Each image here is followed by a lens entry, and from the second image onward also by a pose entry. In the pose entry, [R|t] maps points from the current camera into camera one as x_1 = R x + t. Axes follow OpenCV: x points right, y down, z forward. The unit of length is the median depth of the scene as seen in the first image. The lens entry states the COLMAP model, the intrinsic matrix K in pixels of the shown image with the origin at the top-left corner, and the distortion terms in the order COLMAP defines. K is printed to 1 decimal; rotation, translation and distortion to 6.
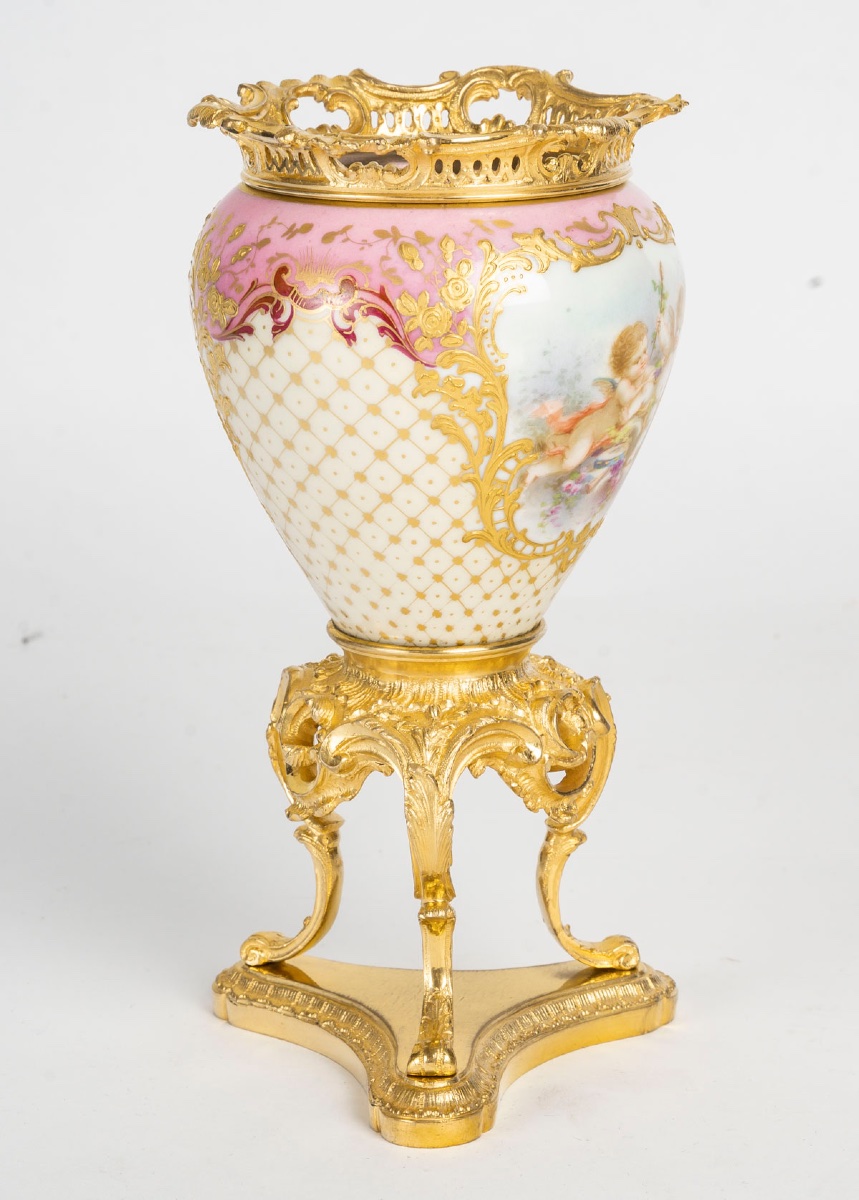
lens RADIAL K [[3715.9, 0, 430.2], [0, 3715.9, 606.6], [0, 0, 1]] dist [0.010046, 0.000000]
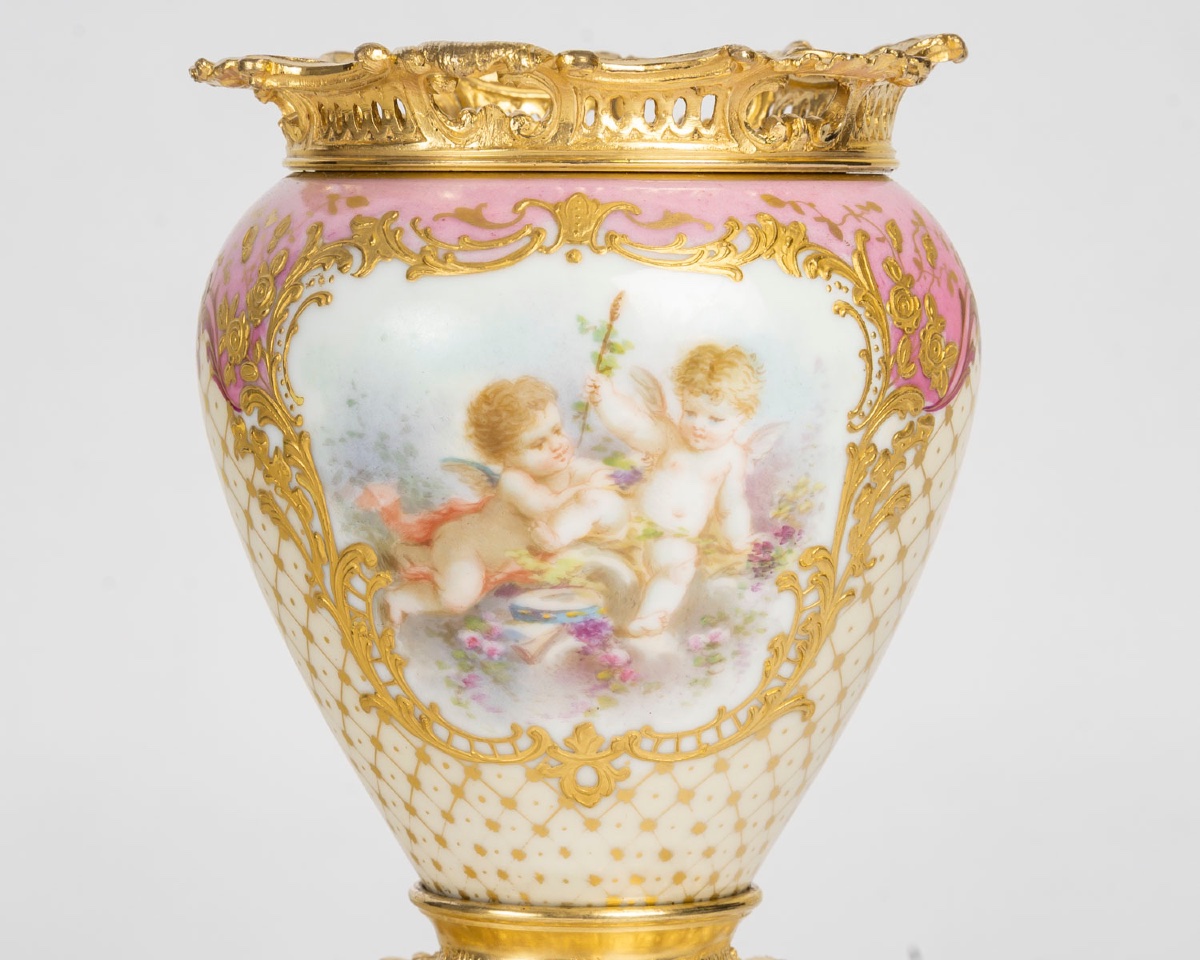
lens RADIAL K [[5355.3, 0, 596.3], [0, 5355.3, 481.8], [0, 0, 1]] dist [0.106758, 0.000000]
pose [[0.510778, 0.061116, -0.857537, 0.817465], [-0.211995, 0.975622, -0.056740, -0.012130], [0.833165, 0.210776, 0.511283, 0.561489]]
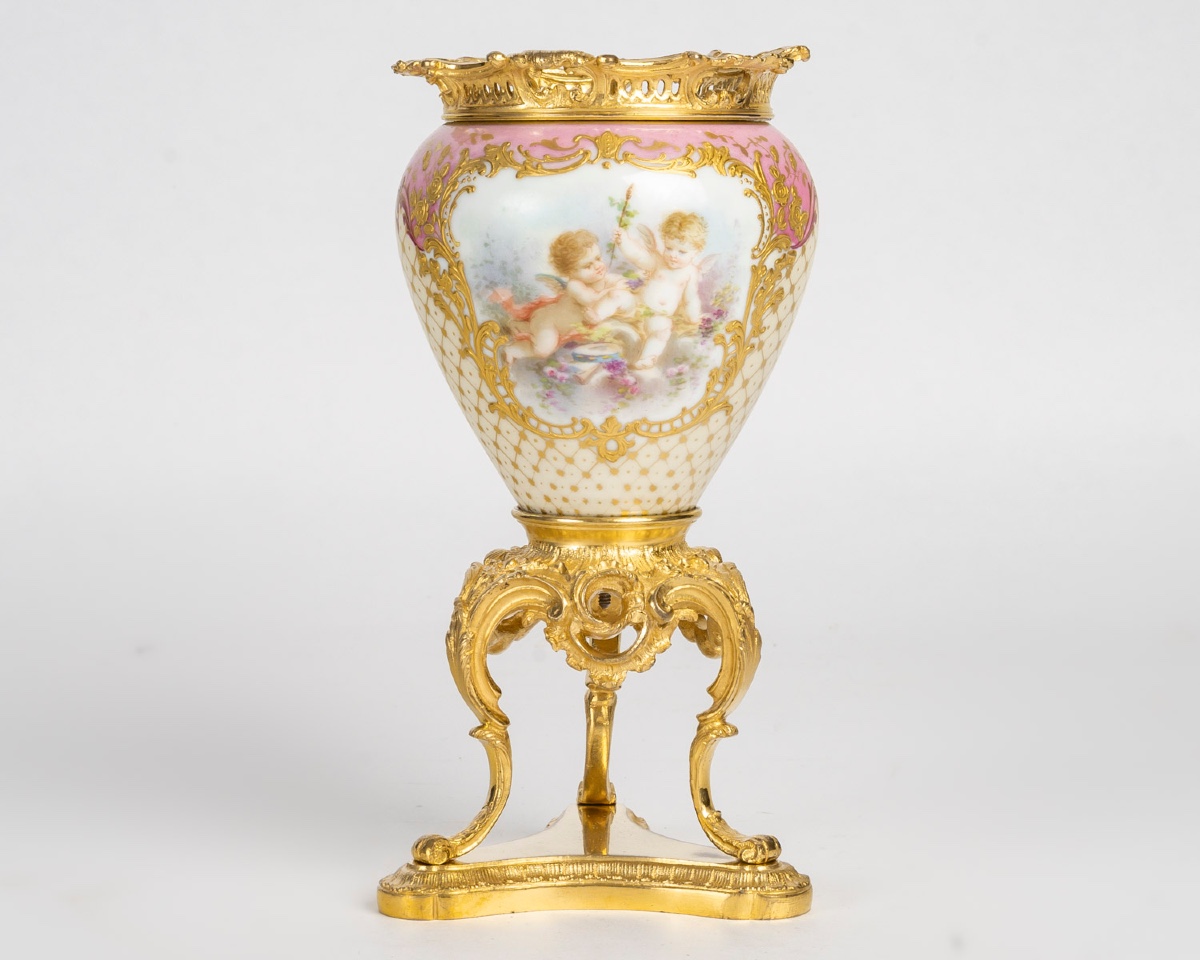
lens RADIAL K [[3401.3, 0, 604.3], [0, 3401.3, 476.3], [0, 0, 1]] dist [-0.011027, 0.000000]
pose [[0.539418, 0.091379, -0.837065, 0.941654], [-0.203030, 0.978879, -0.023975, 0.021347], [0.817194, 0.182882, 0.546578, 0.446364]]
